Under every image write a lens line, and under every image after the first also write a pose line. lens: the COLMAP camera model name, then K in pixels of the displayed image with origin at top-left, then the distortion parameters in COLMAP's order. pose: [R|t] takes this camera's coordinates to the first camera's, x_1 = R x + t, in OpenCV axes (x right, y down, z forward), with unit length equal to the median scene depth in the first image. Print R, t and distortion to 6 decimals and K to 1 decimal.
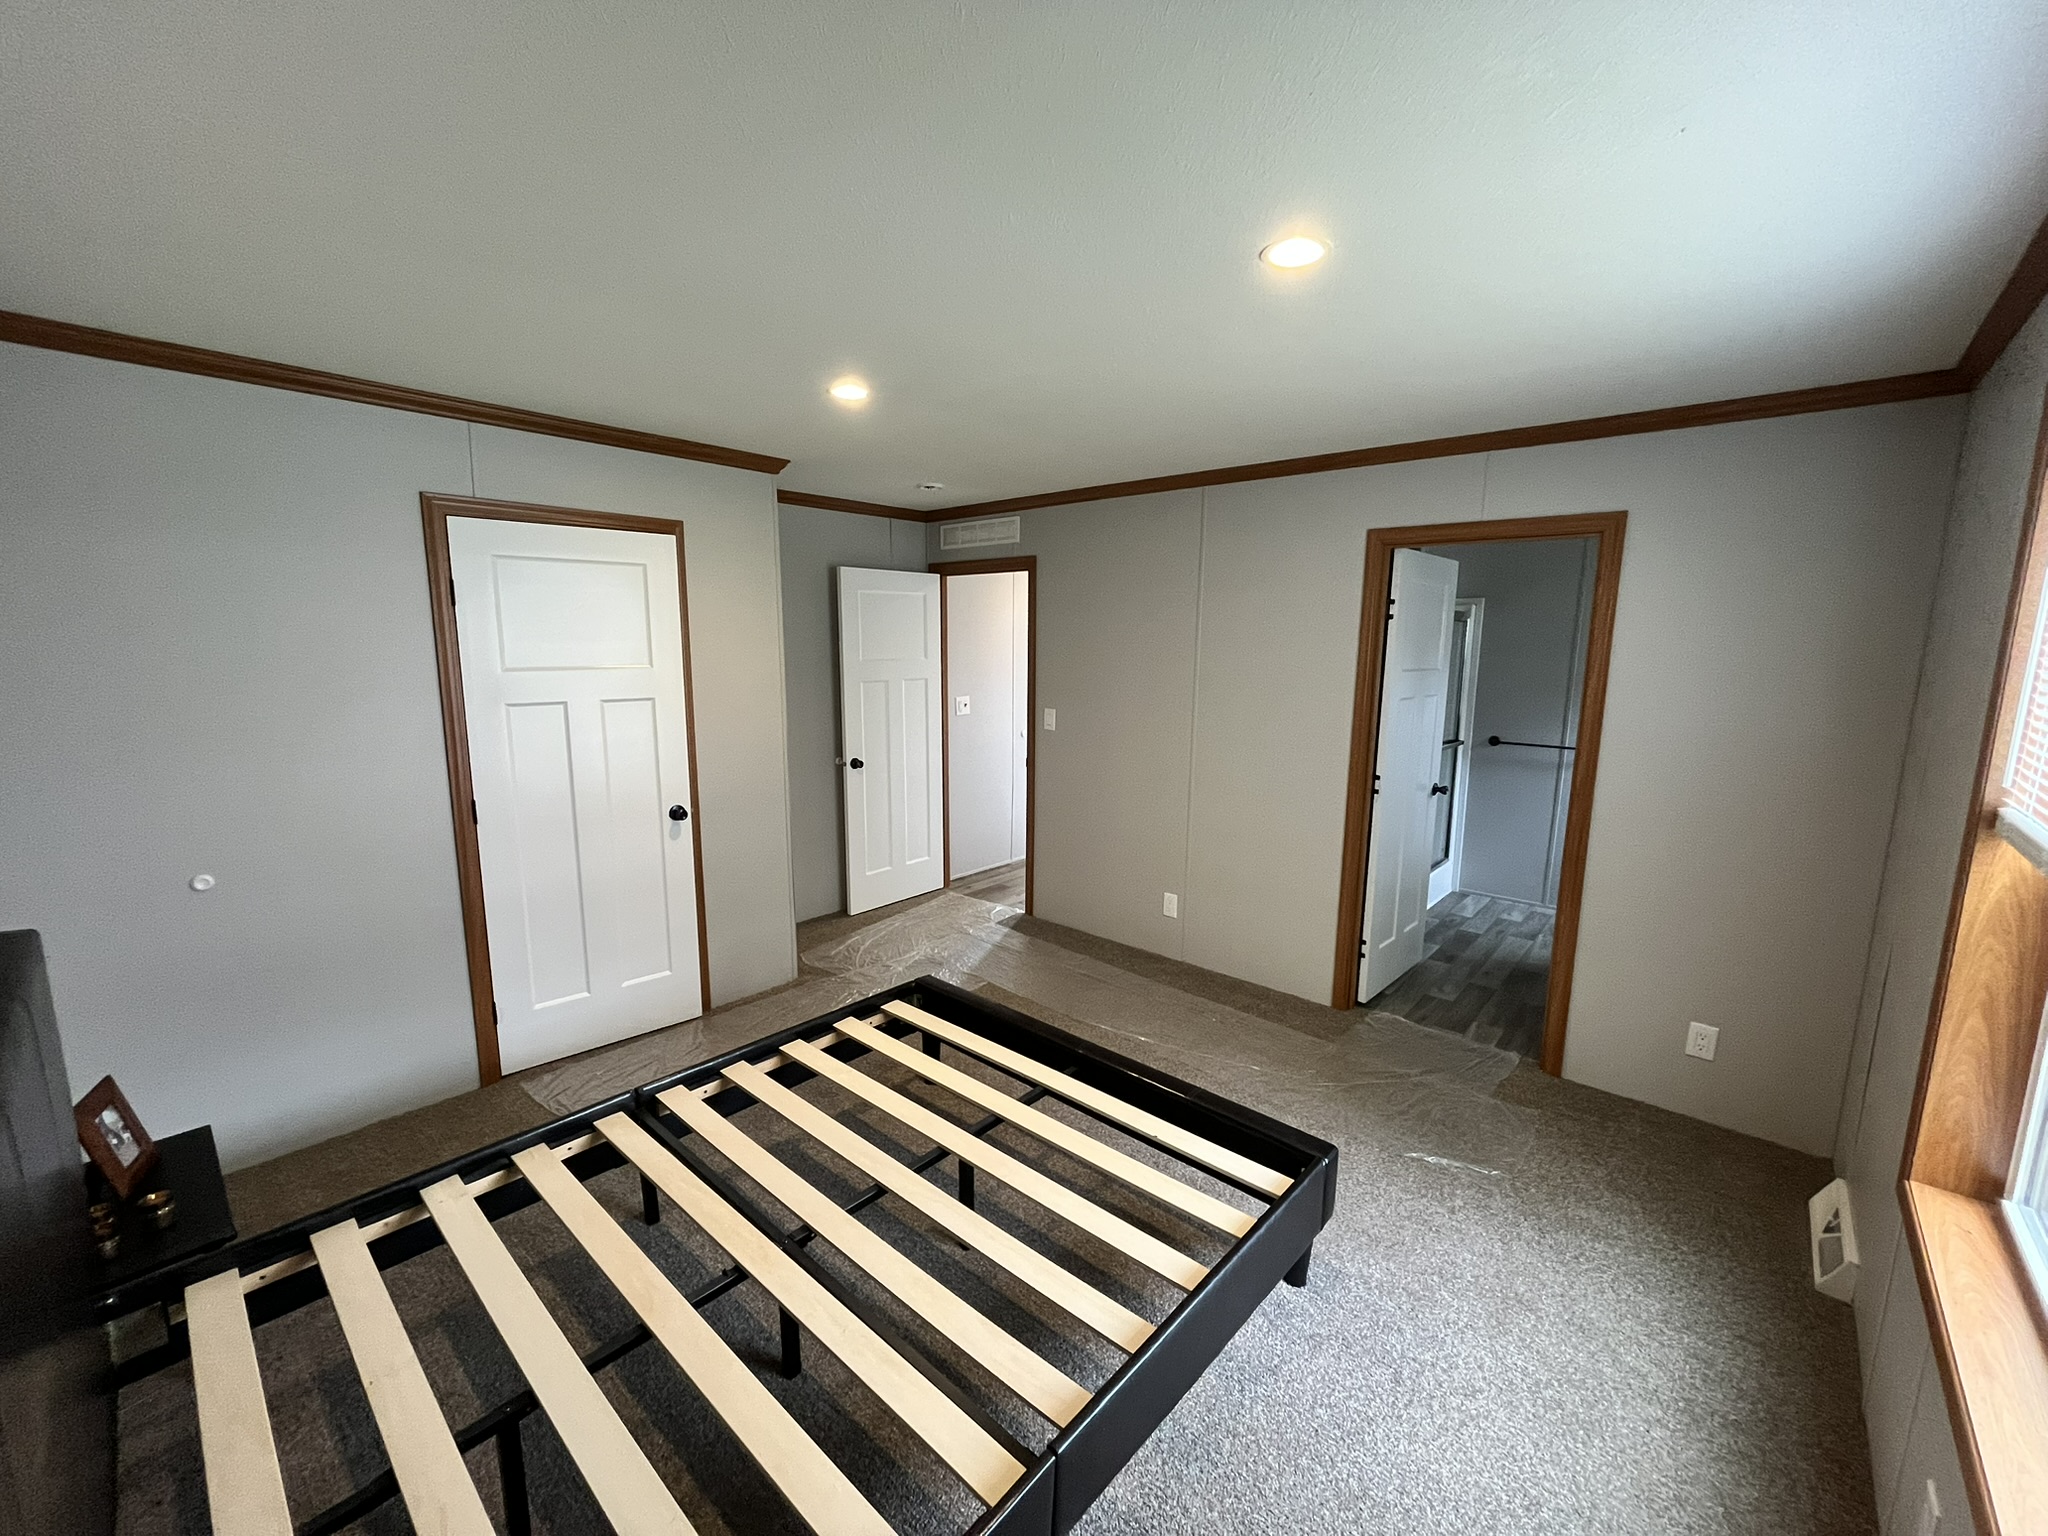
lens RADIAL K [[831.6, 0, 1025.3], [0, 831.6, 768.2], [0, 0, 1]] dist [0.000201, -0.001815]
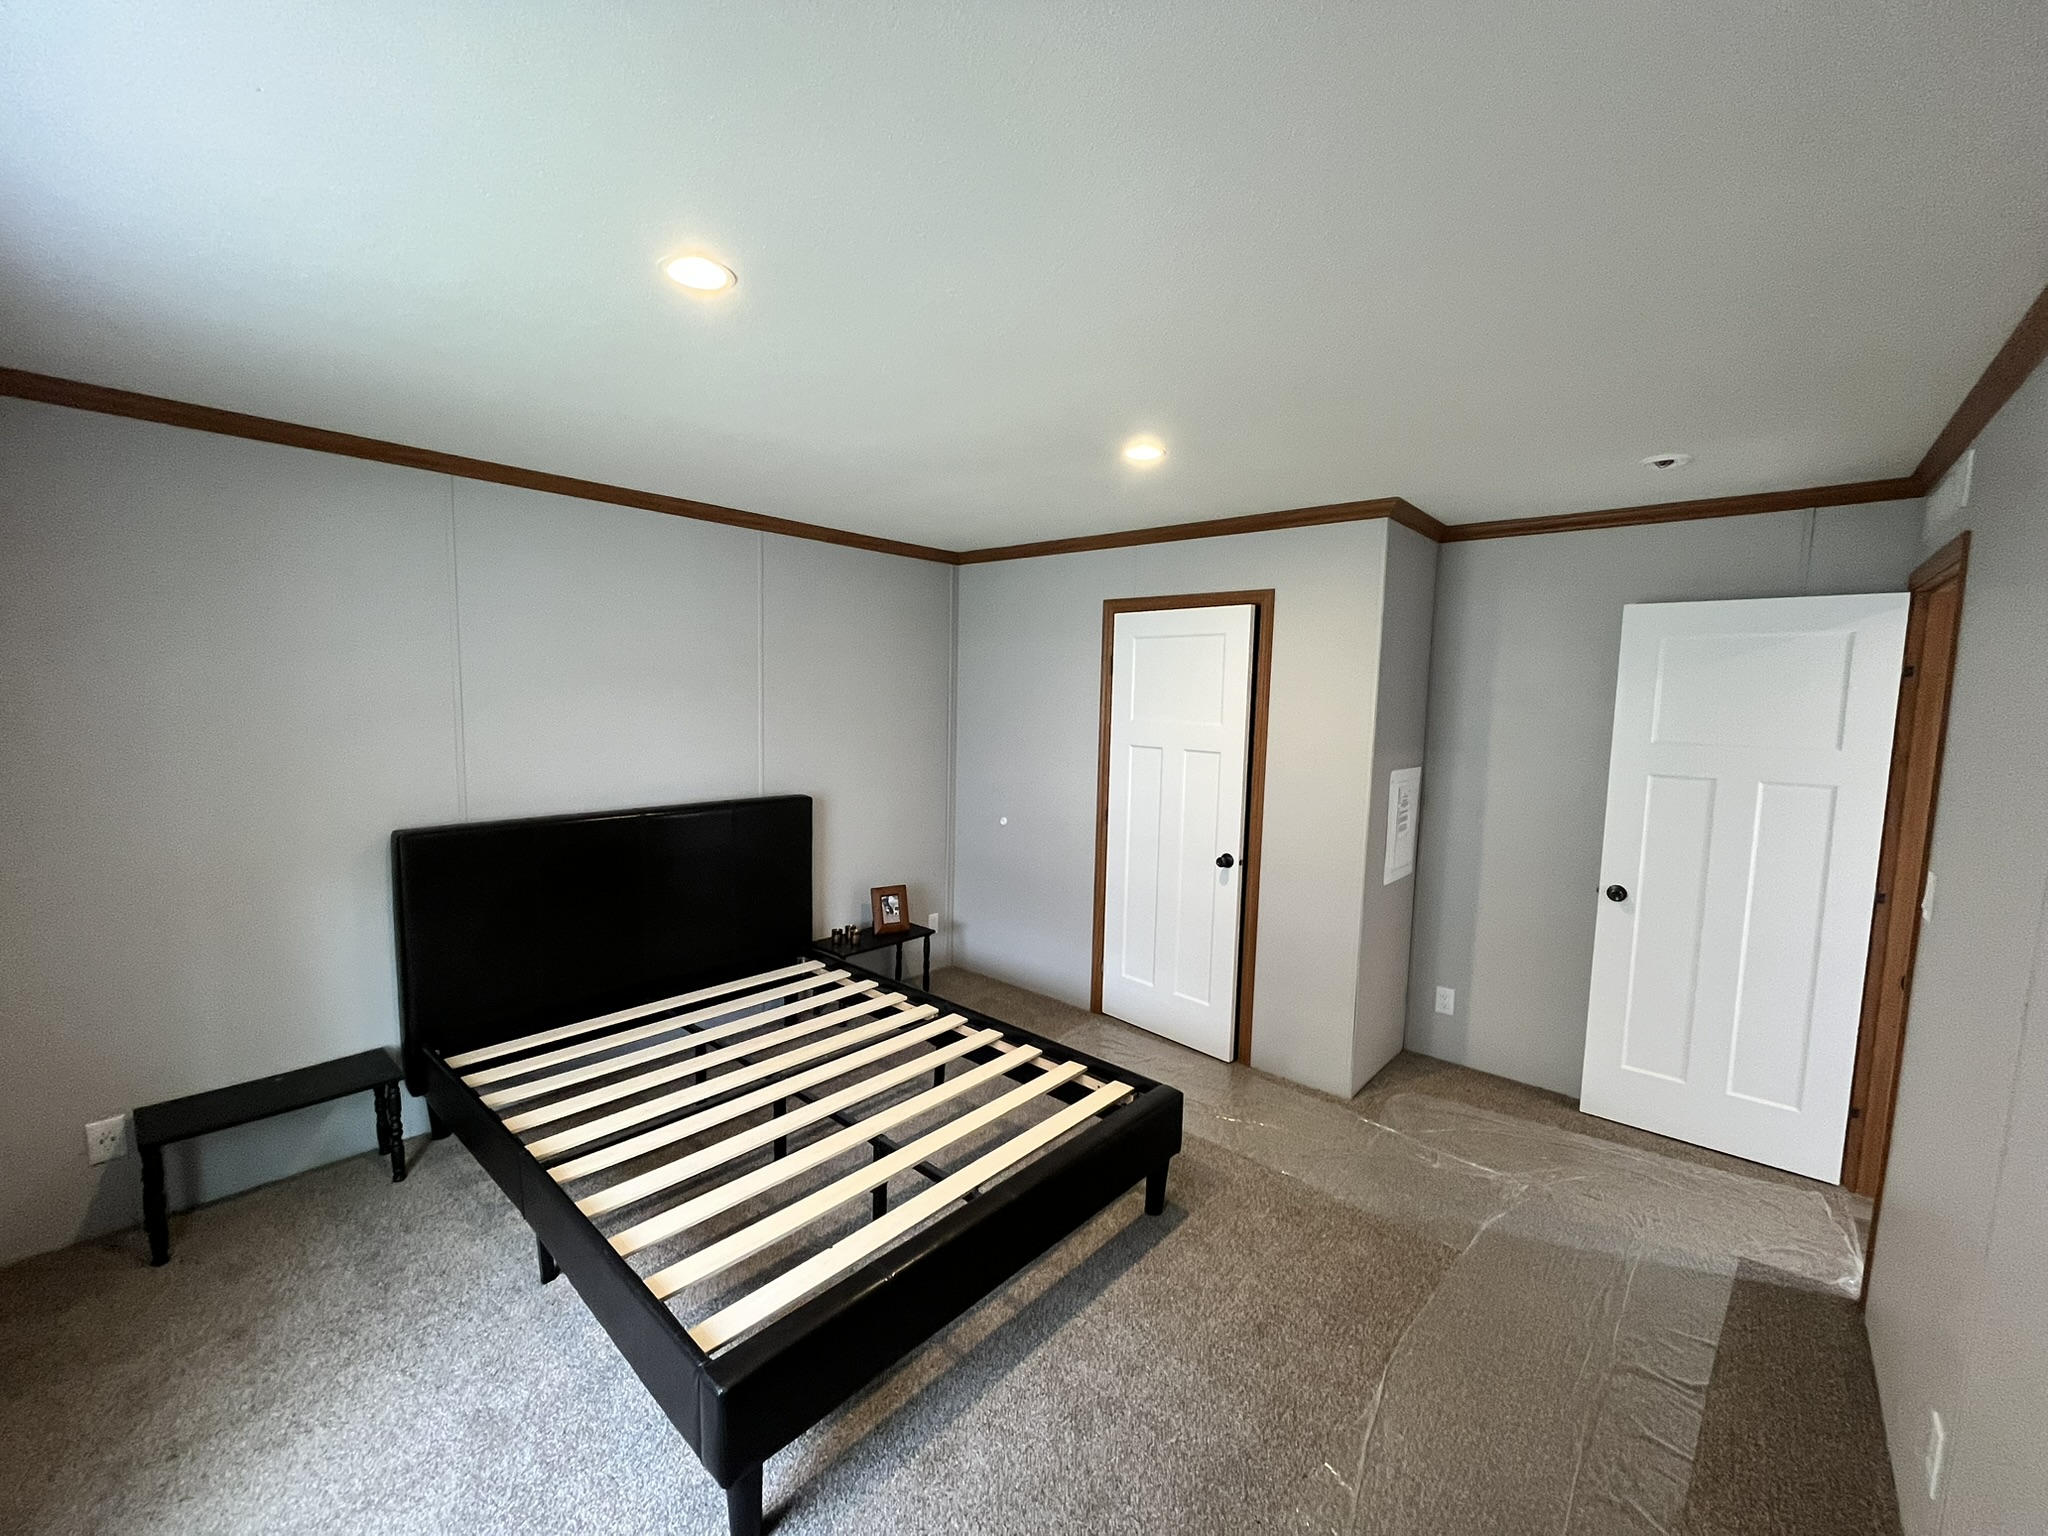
lens RADIAL K [[831.6, 0, 1023.1], [0, 831.6, 769.9], [0, 0, 1]] dist [0.000201, -0.001815]
pose [[0.004423, 0.091105, -0.995831, 0.754661], [-0.178350, 0.979947, 0.088860, -0.129645], [0.983957, 0.177213, 0.020583, 0.830523]]
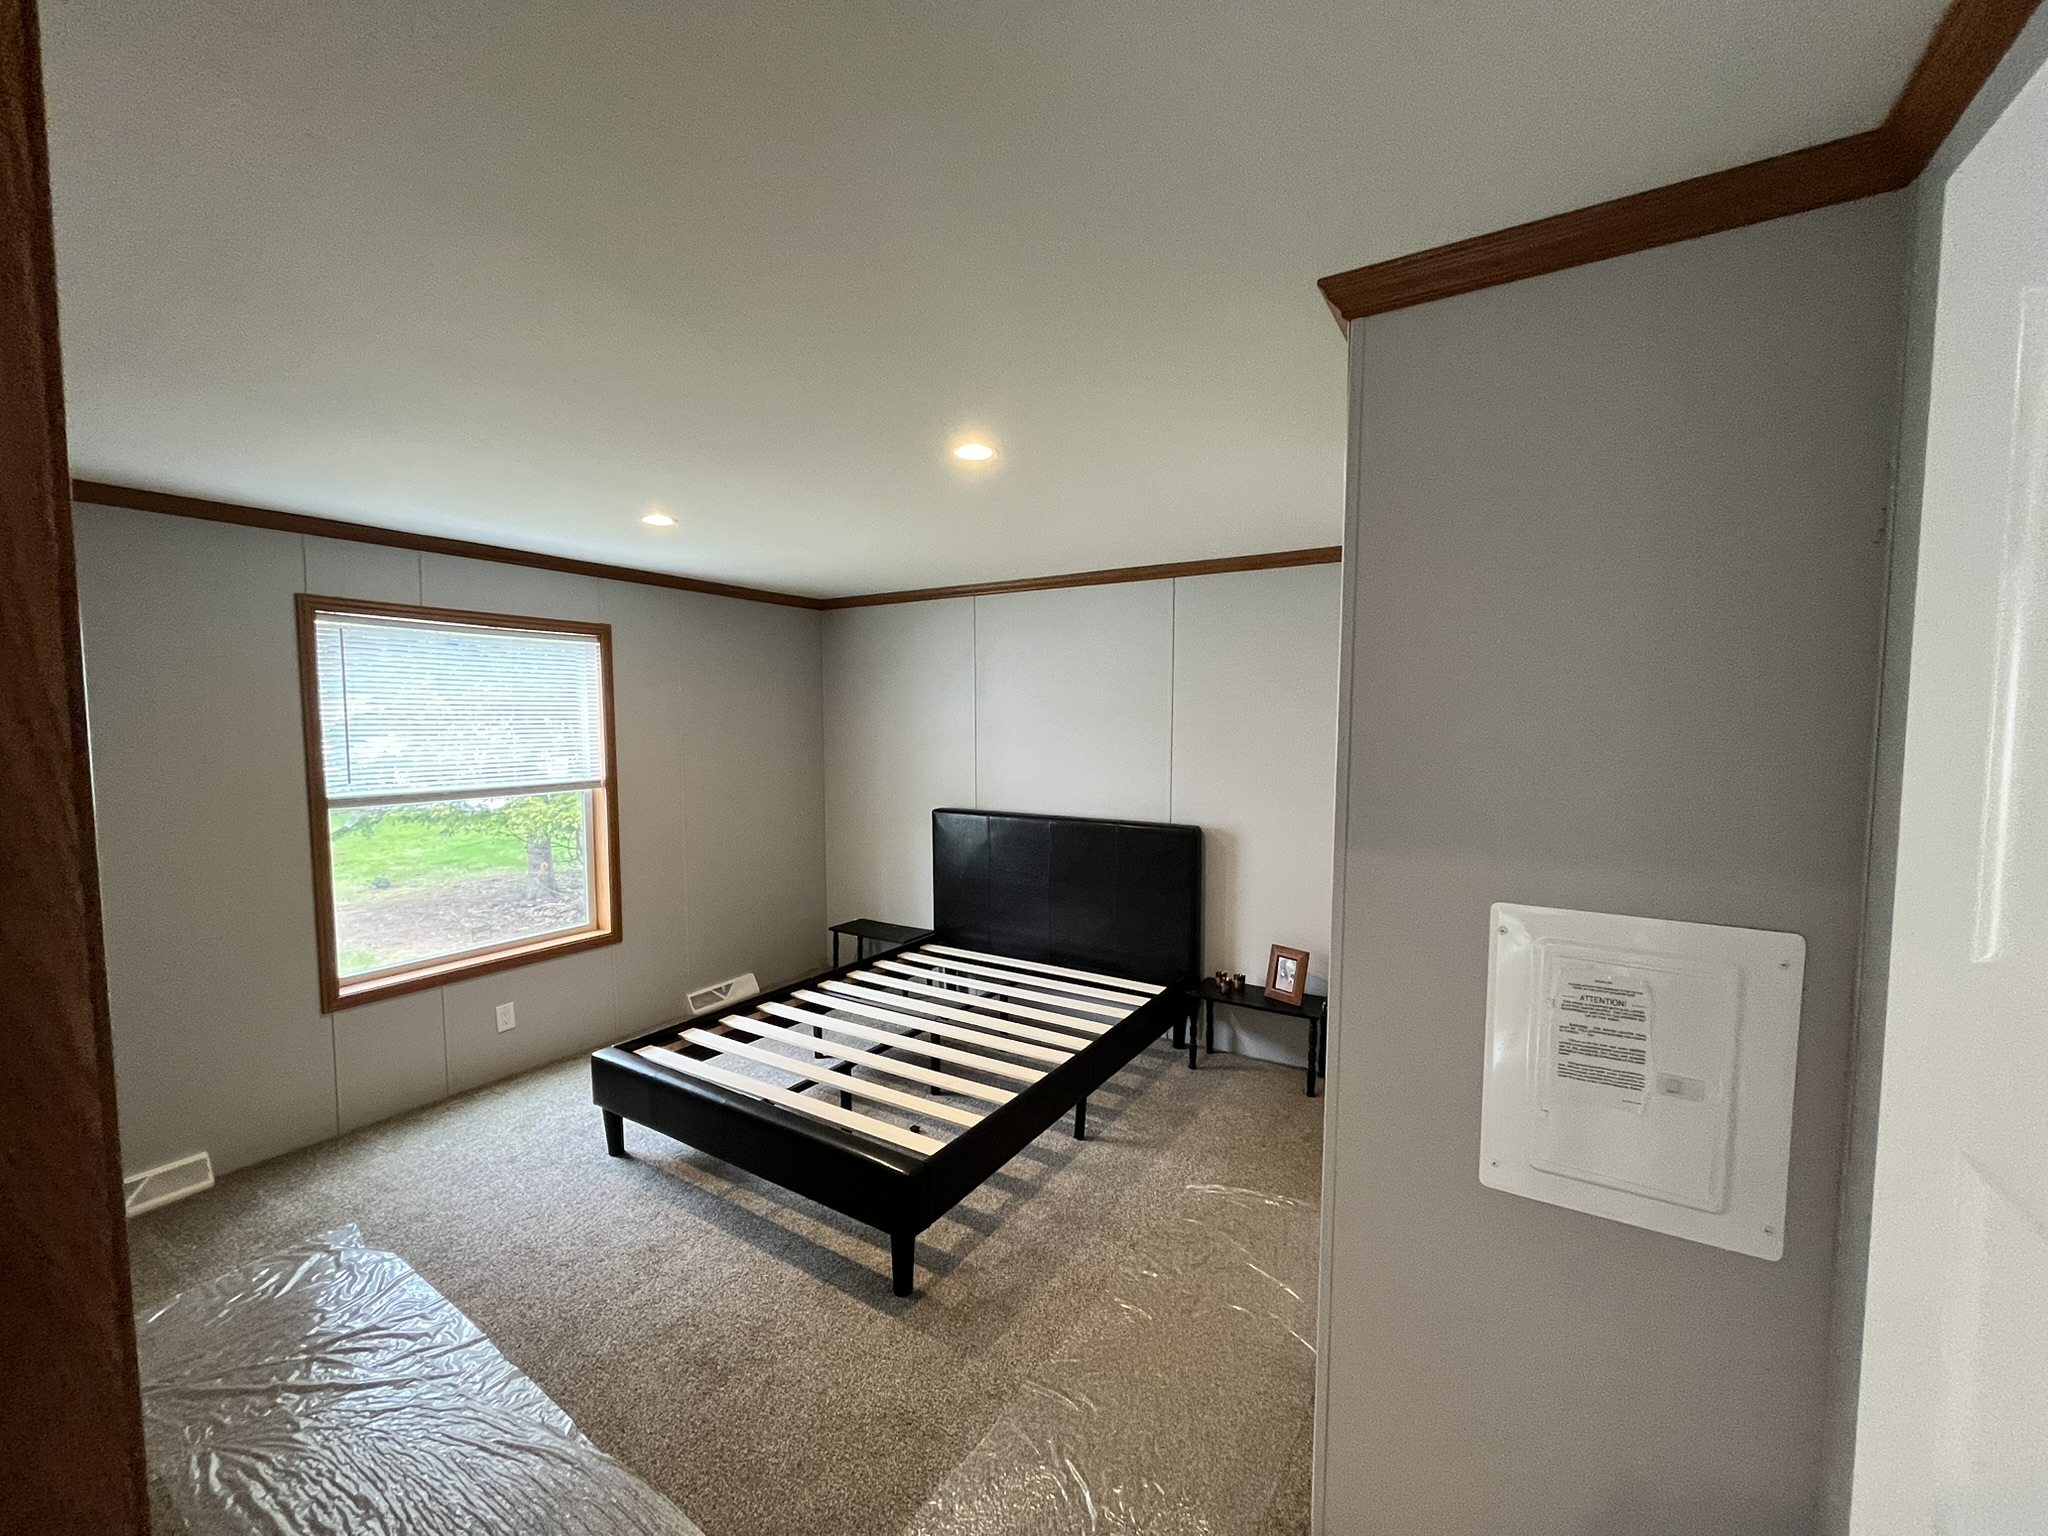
lens RADIAL K [[831.6, 0, 1032.7], [0, 831.6, 773.9], [0, 0, 1]] dist [0.000201, -0.001815]
pose [[-0.989595, 0.006508, -0.143735, -0.131602], [-0.022466, 0.979735, 0.199034, -0.255102], [0.142117, 0.200192, -0.969395, 1.782810]]
